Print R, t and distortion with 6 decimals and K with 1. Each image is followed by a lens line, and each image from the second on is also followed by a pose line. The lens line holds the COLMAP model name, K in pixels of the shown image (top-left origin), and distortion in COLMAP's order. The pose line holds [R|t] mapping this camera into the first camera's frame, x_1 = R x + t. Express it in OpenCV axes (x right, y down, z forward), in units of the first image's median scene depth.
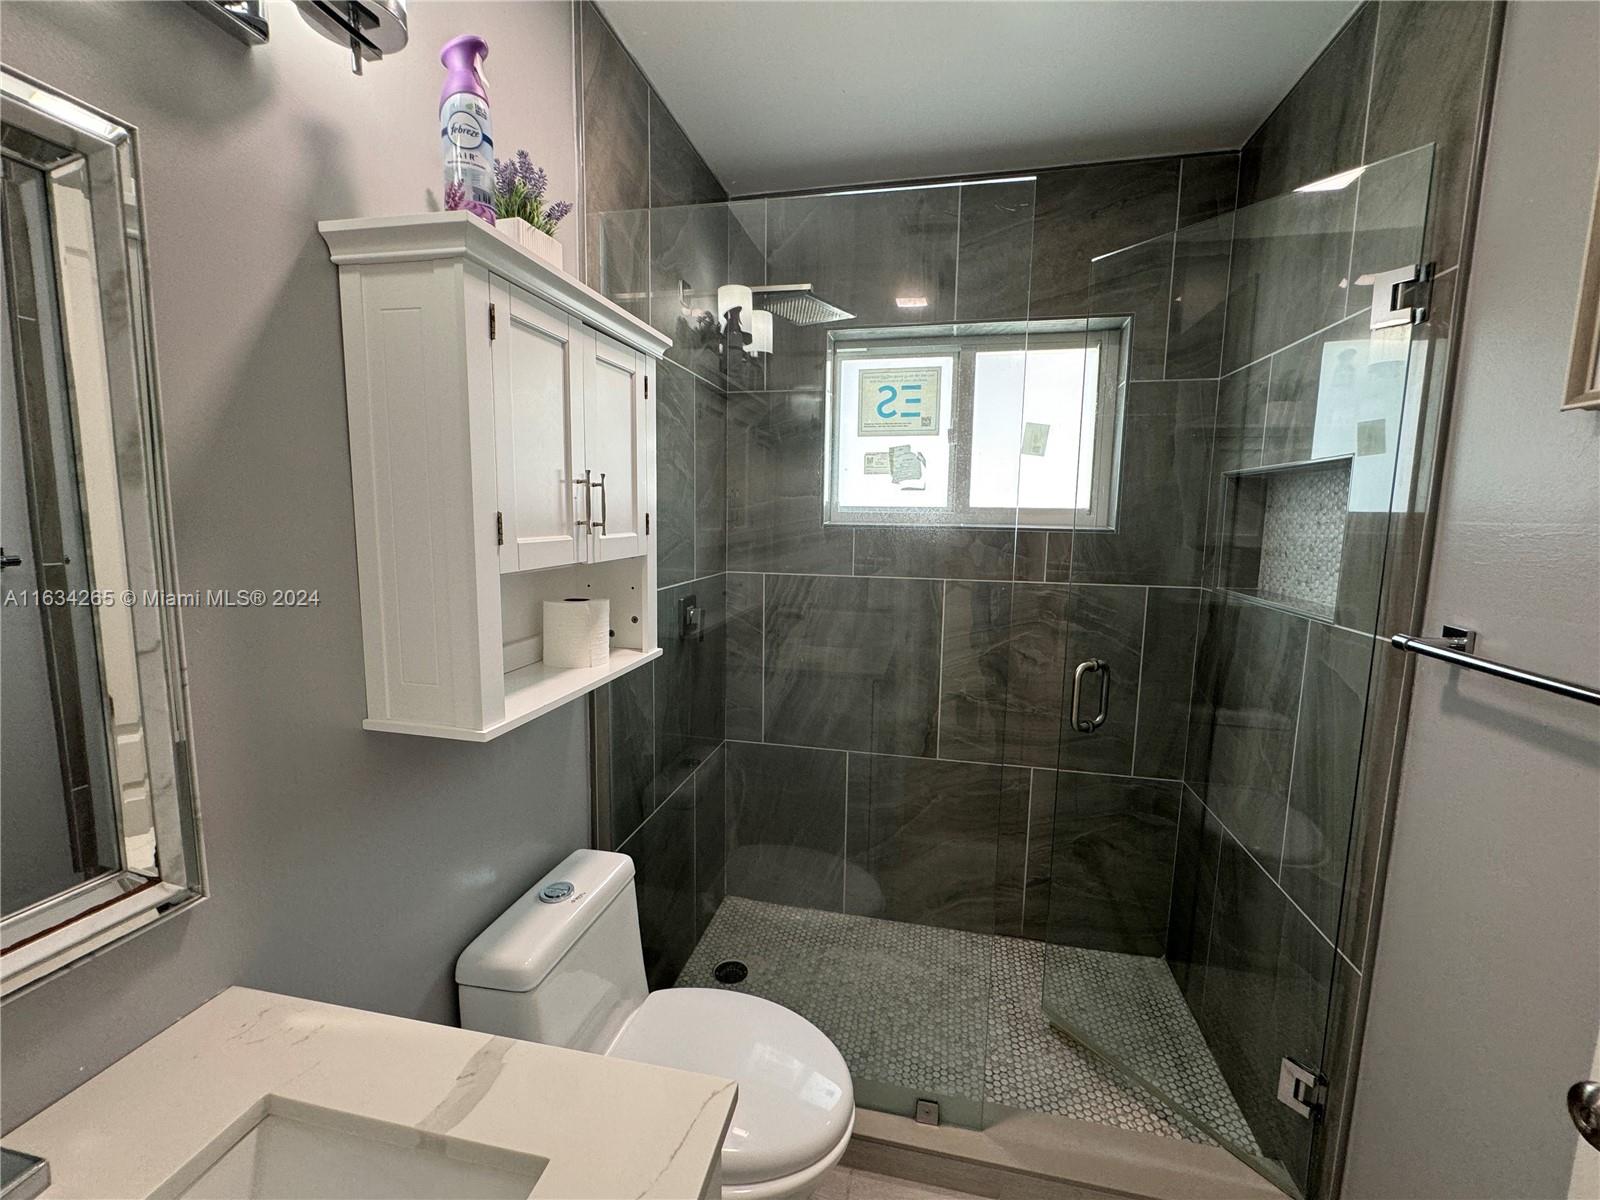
lens RADIAL K [[671.5, 0, 798.7], [0, 671.5, 598.8], [0, 0, 1]] dist [-0.006019, 0.001994]
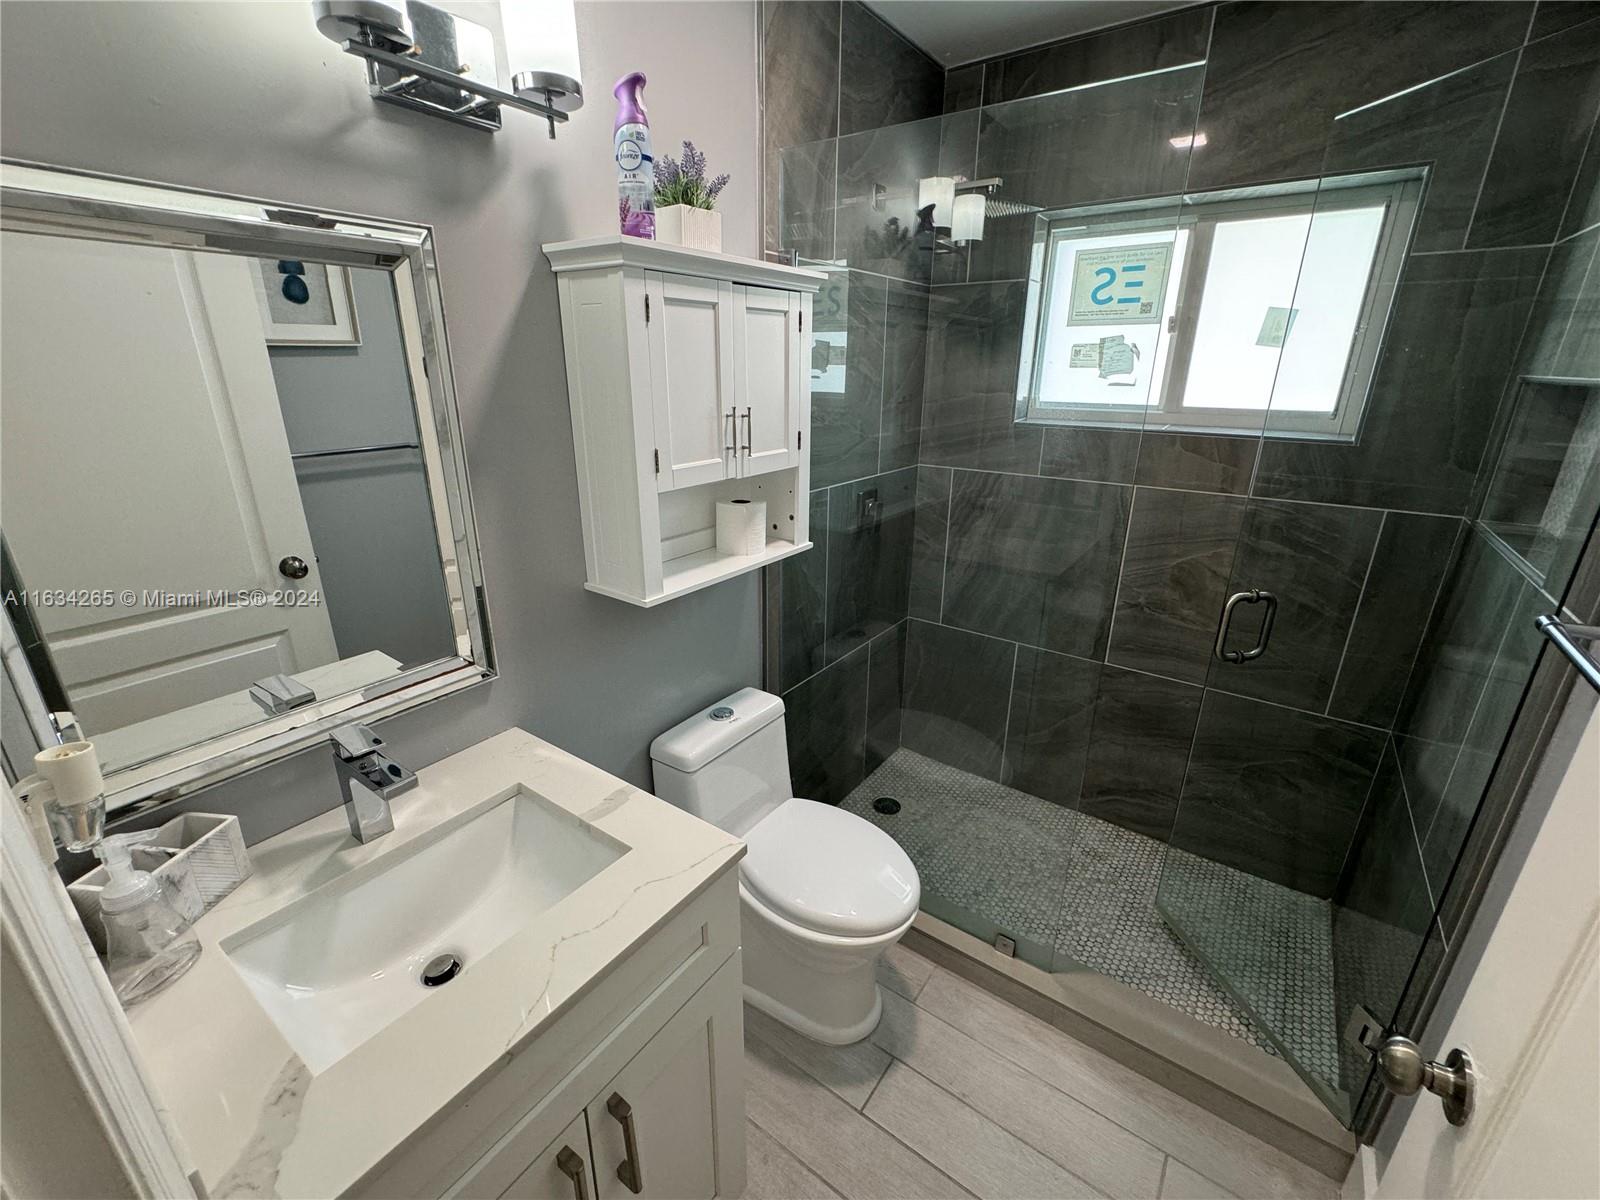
lens RADIAL K [[671.5, 0, 799.6], [0, 671.5, 597.0], [0, 0, 1]] dist [-0.006019, 0.001994]
pose [[0.917512, 0.121493, -0.378697, 0.197718], [-0.042878, 0.976866, 0.209511, -0.066541], [0.395390, -0.175991, 0.901495, -0.100469]]
